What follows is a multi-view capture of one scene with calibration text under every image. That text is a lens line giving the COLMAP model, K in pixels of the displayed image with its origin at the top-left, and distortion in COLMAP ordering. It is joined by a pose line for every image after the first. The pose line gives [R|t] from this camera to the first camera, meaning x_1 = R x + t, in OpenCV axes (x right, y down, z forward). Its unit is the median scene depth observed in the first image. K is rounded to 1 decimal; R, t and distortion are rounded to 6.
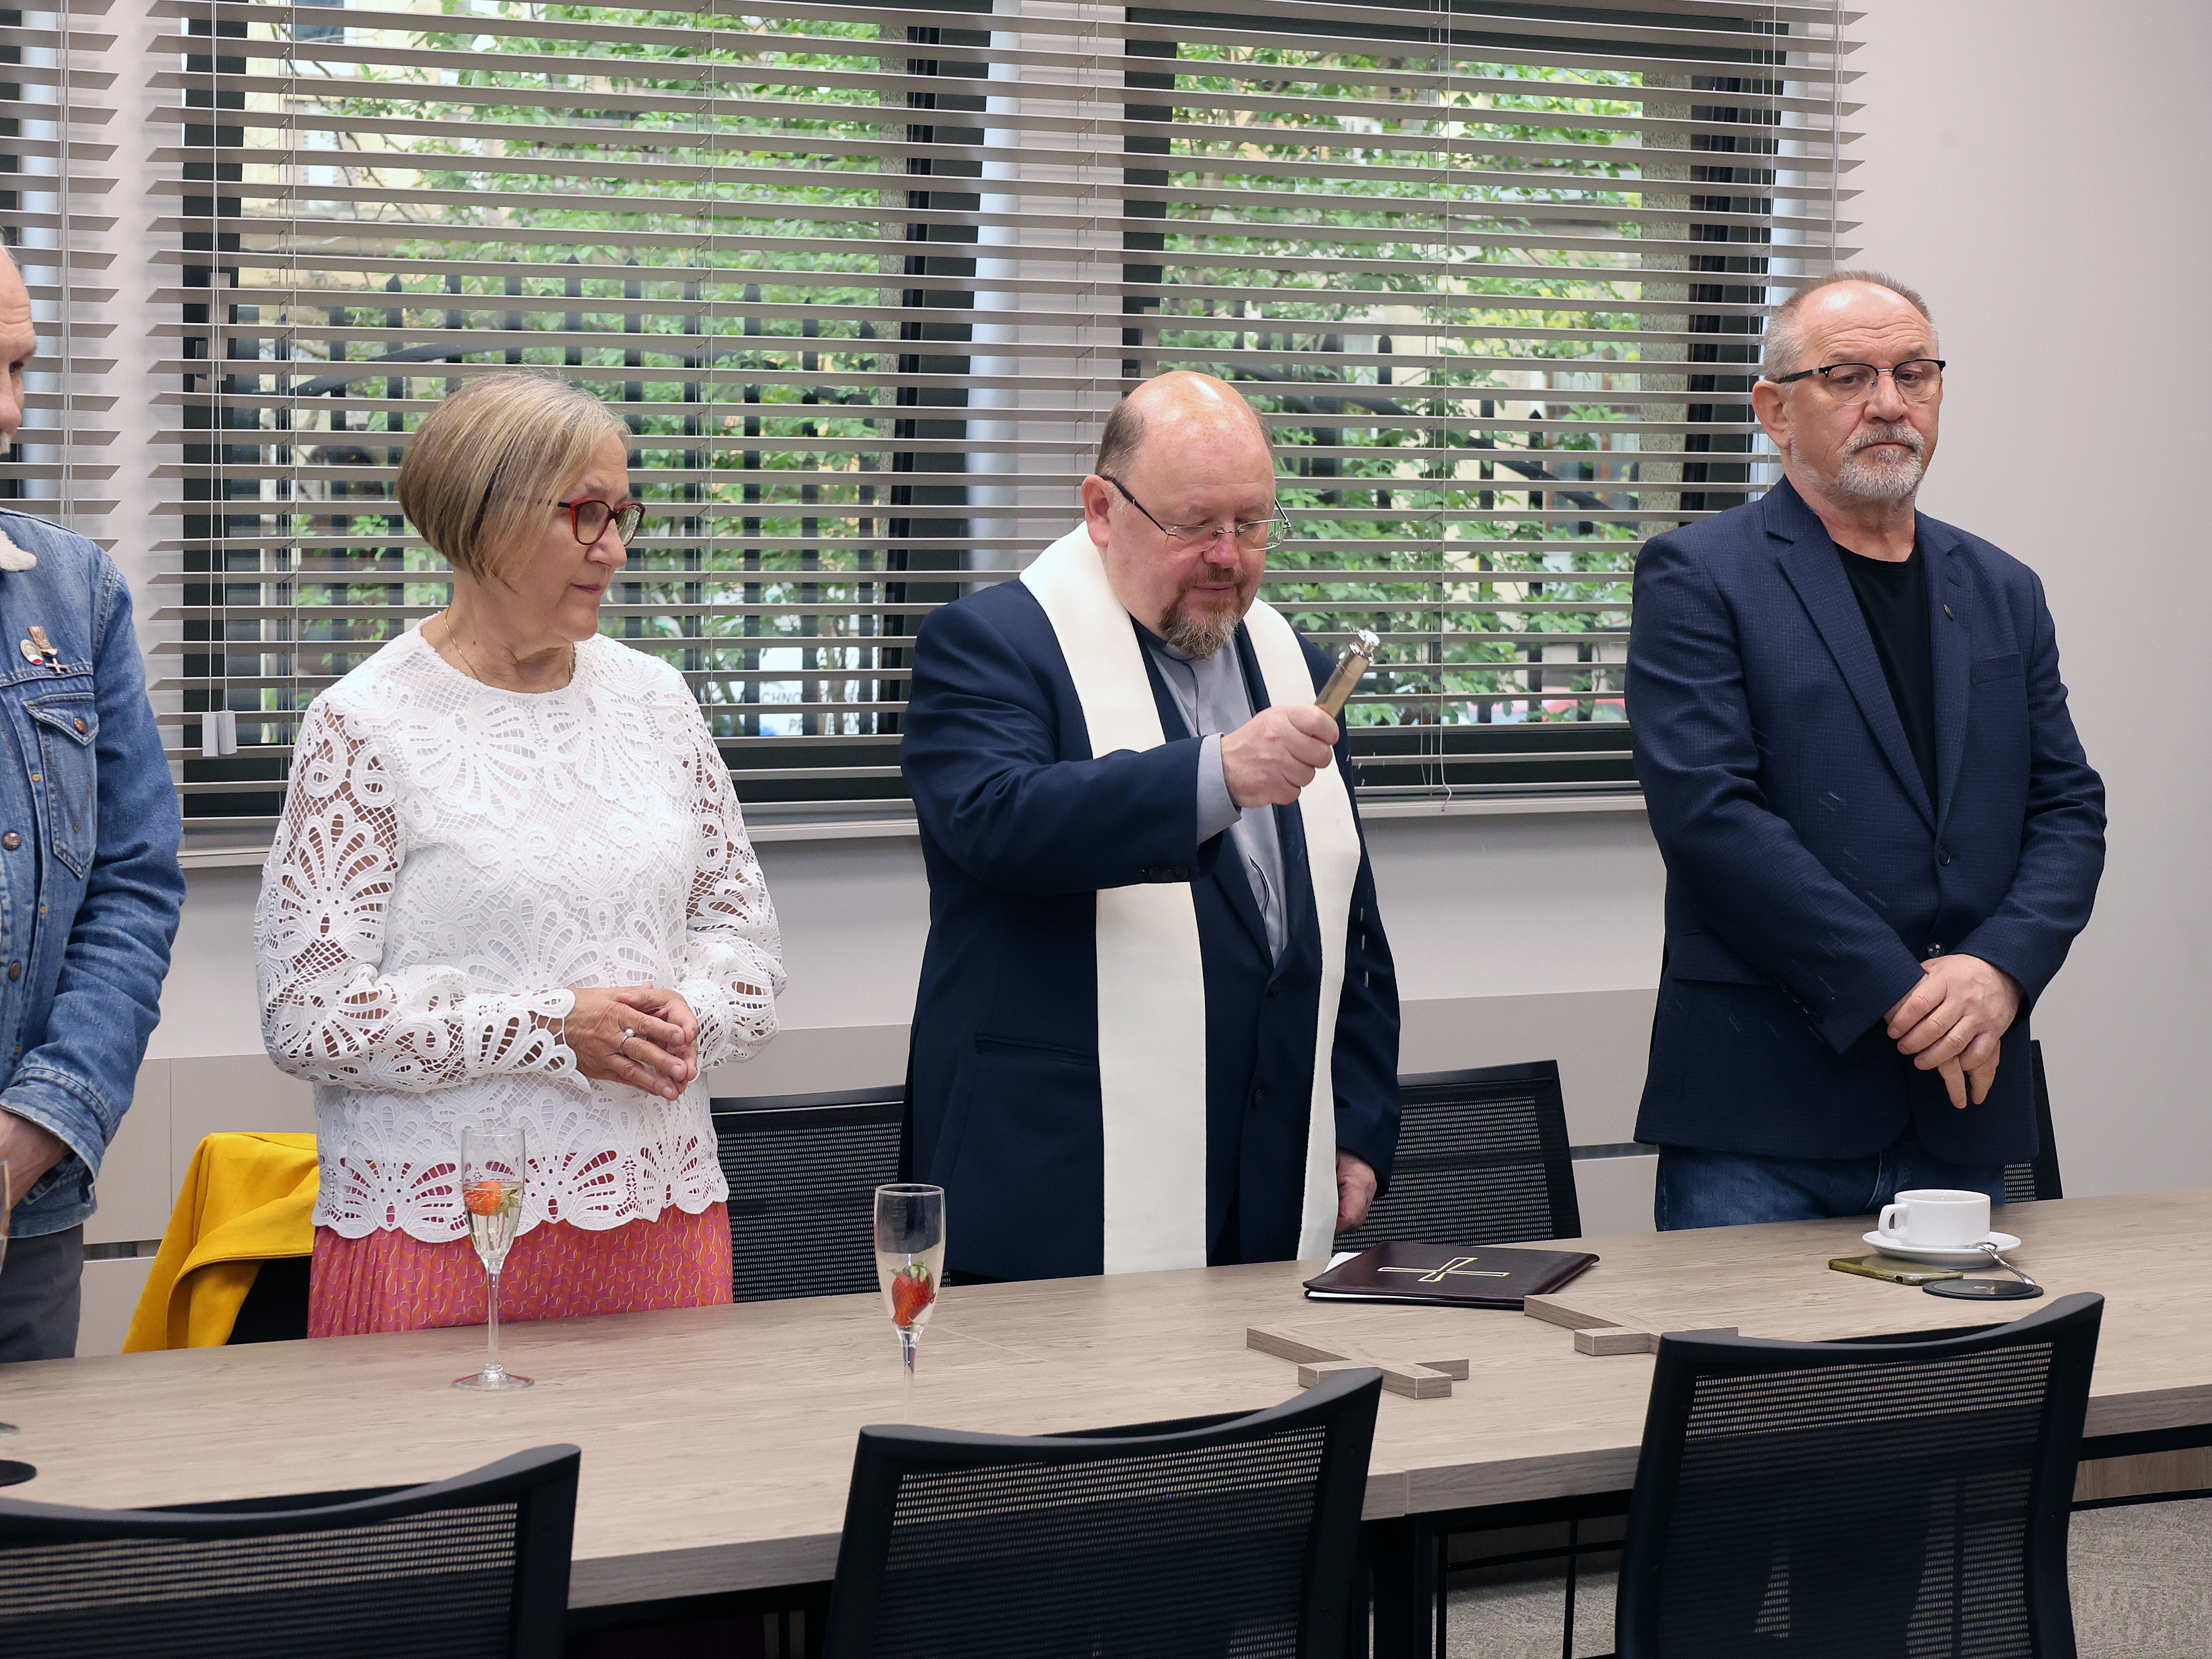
lens RADIAL K [[4909.0, 0, 1100.3], [0, 4909.0, 834.5], [0, 0, 1]] dist [-0.013973, 0.000000]
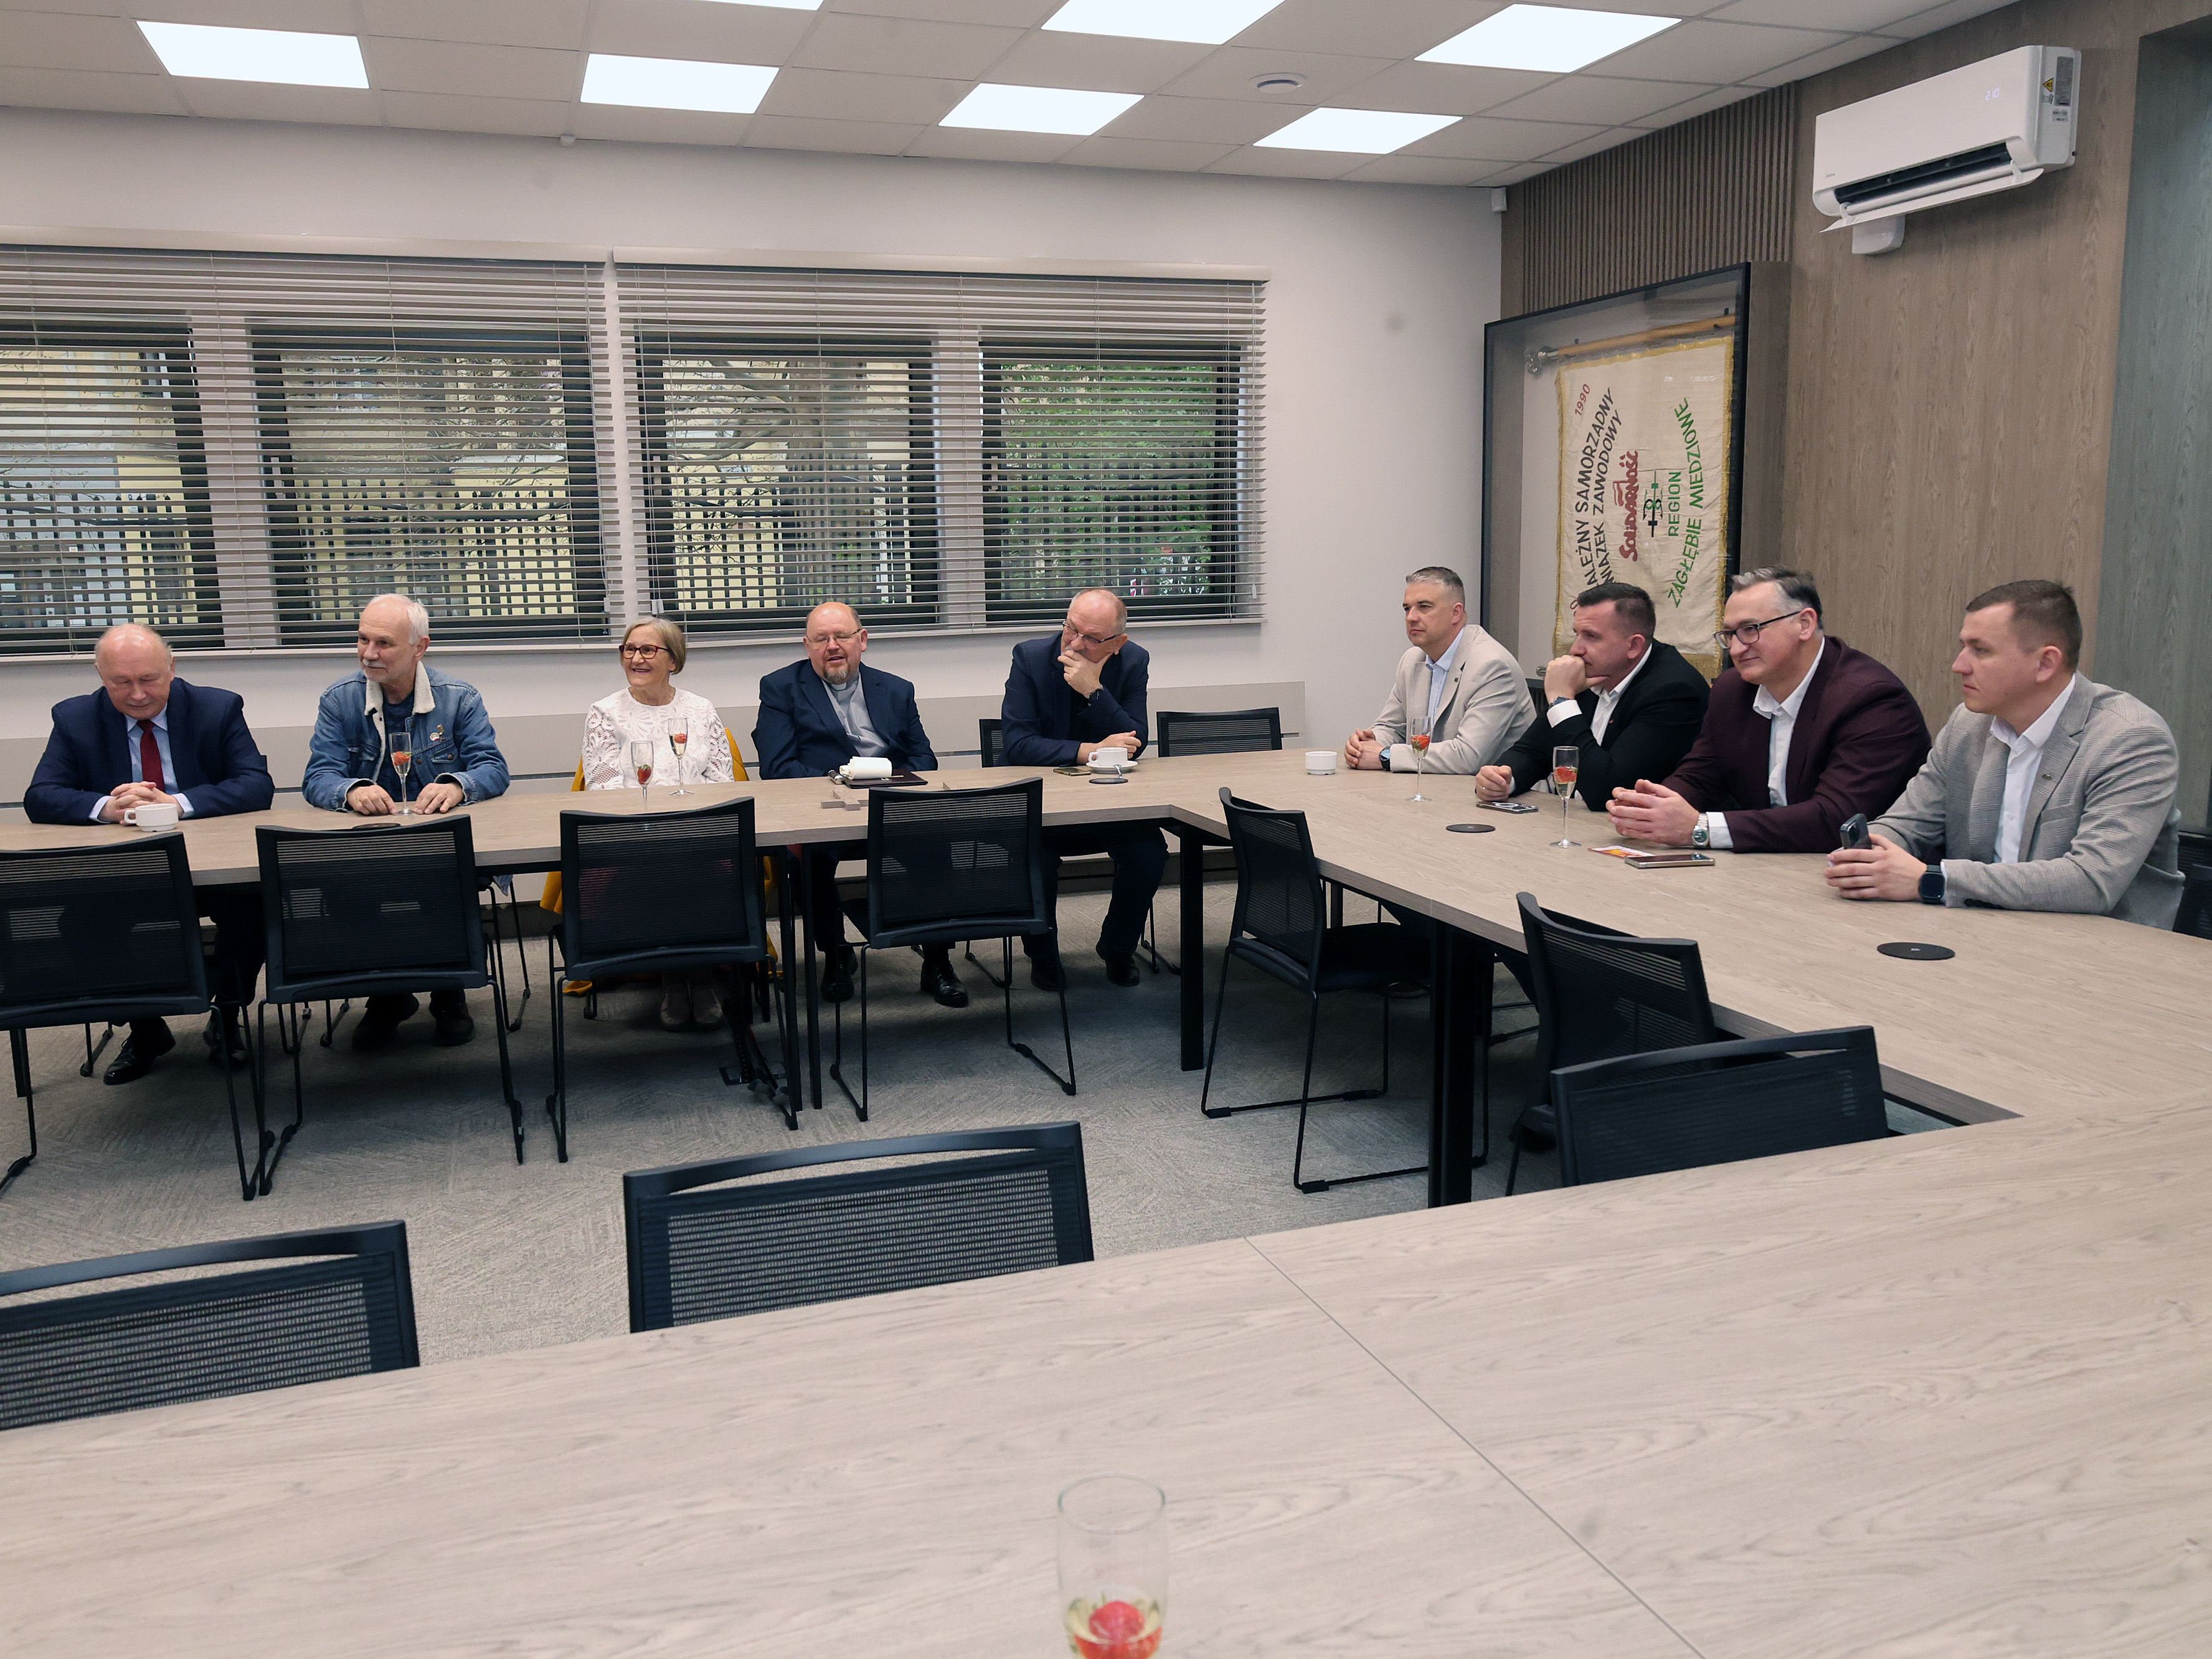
lens RADIAL K [[1741.3, 0, 1108.4], [0, 1741.3, 849.3], [0, 0, 1]] dist [0.005538, 0.000005]
pose [[0.979953, 0.010831, -0.198932, 0.344086], [0.012634, 0.993133, 0.116307, 0.008091], [0.198825, -0.116489, 0.973087, -0.044796]]
